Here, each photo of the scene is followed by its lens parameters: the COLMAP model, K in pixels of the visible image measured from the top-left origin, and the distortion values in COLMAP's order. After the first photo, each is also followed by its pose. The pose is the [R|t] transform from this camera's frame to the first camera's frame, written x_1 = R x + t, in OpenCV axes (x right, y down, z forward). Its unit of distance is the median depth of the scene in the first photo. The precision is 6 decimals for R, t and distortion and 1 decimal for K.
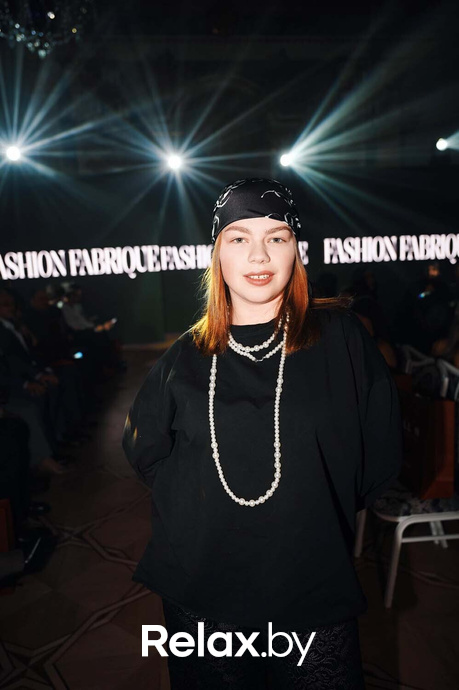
lens RADIAL K [[539.4, 0, 231.2], [0, 539.4, 346.6], [0, 0, 1]] dist [0.009679, 0.004040]
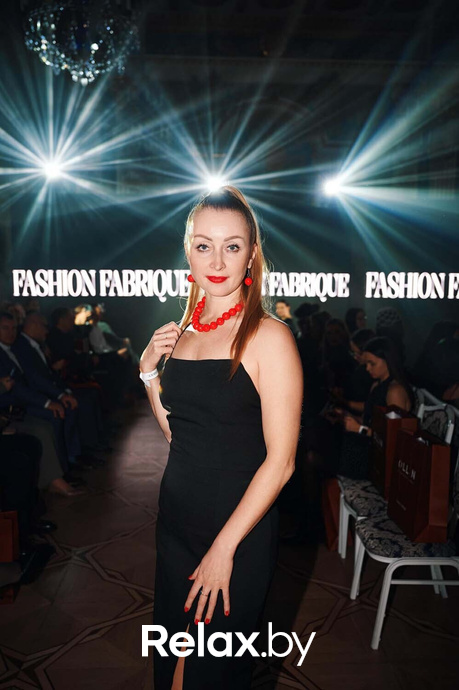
lens RADIAL K [[585.6, 0, 230.3], [0, 585.6, 353.1], [0, 0, 1]] dist [0.002304, 0.005576]
pose [[0.995742, 0.060752, -0.069333, 0.016048], [-0.063728, 0.997102, -0.041552, -0.000345], [0.066608, 0.045794, 0.996728, -0.030180]]
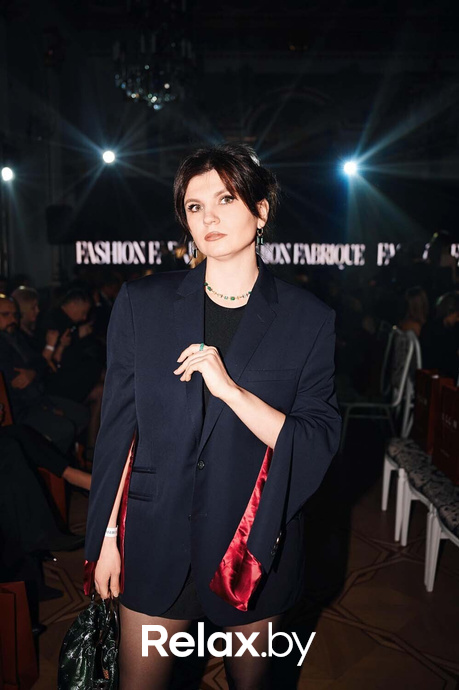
lens RADIAL K [[613.5, 0, 225.7], [0, 613.5, 334.1], [0, 0, 1]] dist [0.008713, 0.004817]
pose [[0.990441, 0.068827, -0.119535, 0.031119], [-0.072365, 0.997052, -0.025512, 0.039194], [0.117427, 0.033919, 0.992502, -0.271715]]
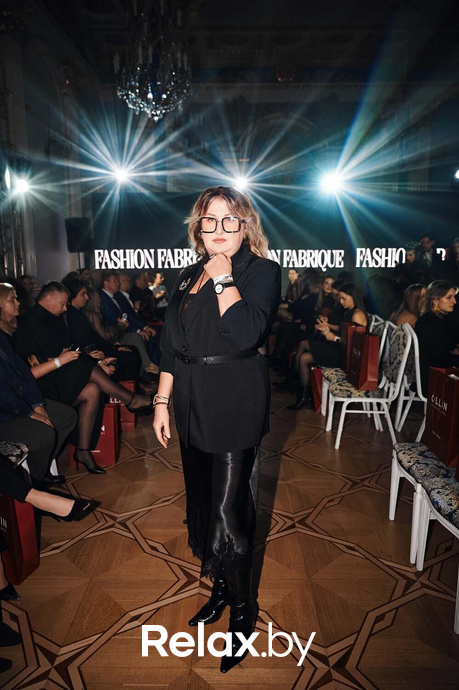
lens RADIAL K [[485.7, 0, 226.8], [0, 485.7, 345.0], [0, 0, 1]] dist [-0.008230, -0.001112]
pose [[0.991066, 0.060659, -0.118780, 0.023538], [-0.059896, 0.998155, 0.009990, 0.034095], [0.119167, -0.002786, 0.992870, -0.161191]]
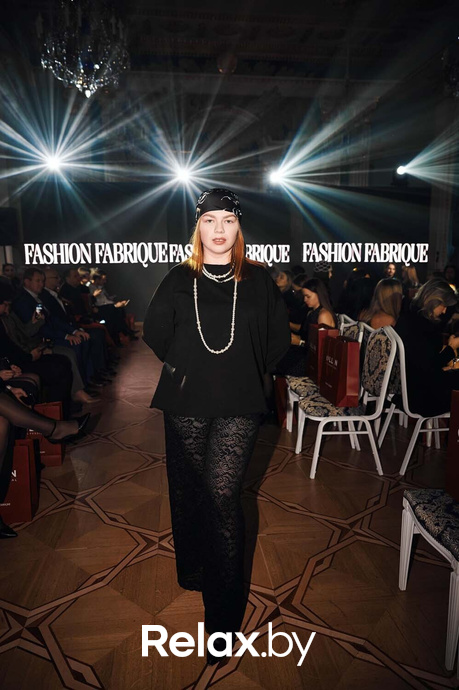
lens RADIAL K [[475.5, 0, 228.7], [0, 475.5, 329.5], [0, 0, 1]] dist [-0.005787, -0.001879]
pose [[0.999204, 0.039749, 0.003250, 0.008850], [-0.039692, 0.999083, -0.016055, 0.023875], [-0.003886, 0.015913, 0.999866, -0.080280]]
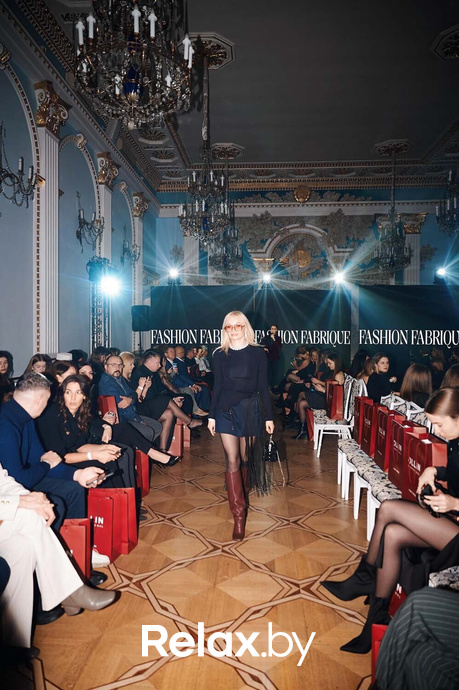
lens RADIAL K [[464.3, 0, 229.5], [0, 464.3, 345.0], [0, 0, 1]] dist [-0.005973, -0.001498]
pose [[0.981019, 0.049848, -0.187395, 0.063573], [-0.077098, 0.986994, -0.141066, 0.067551], [0.177926, 0.152836, 0.972103, -0.381841]]
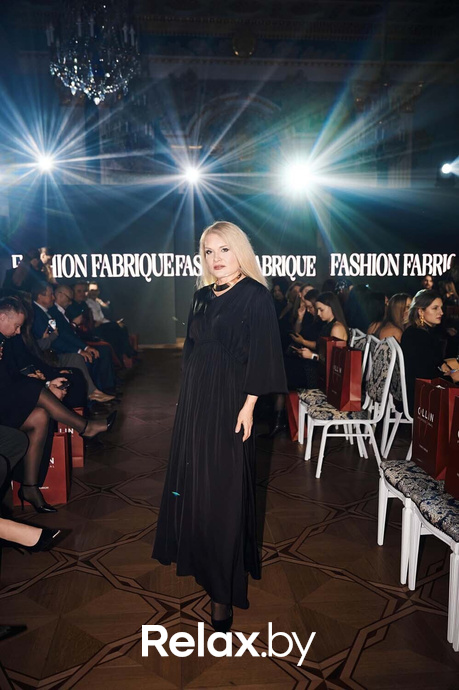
lens RADIAL K [[612.1, 0, 228.1], [0, 612.1, 352.3], [0, 0, 1]] dist [0.000046, -0.003293]
pose [[0.998682, 0.044200, -0.026100, 0.012976], [-0.044997, 0.998513, -0.030778, 0.042782], [0.024701, 0.031912, 0.999185, -0.206489]]
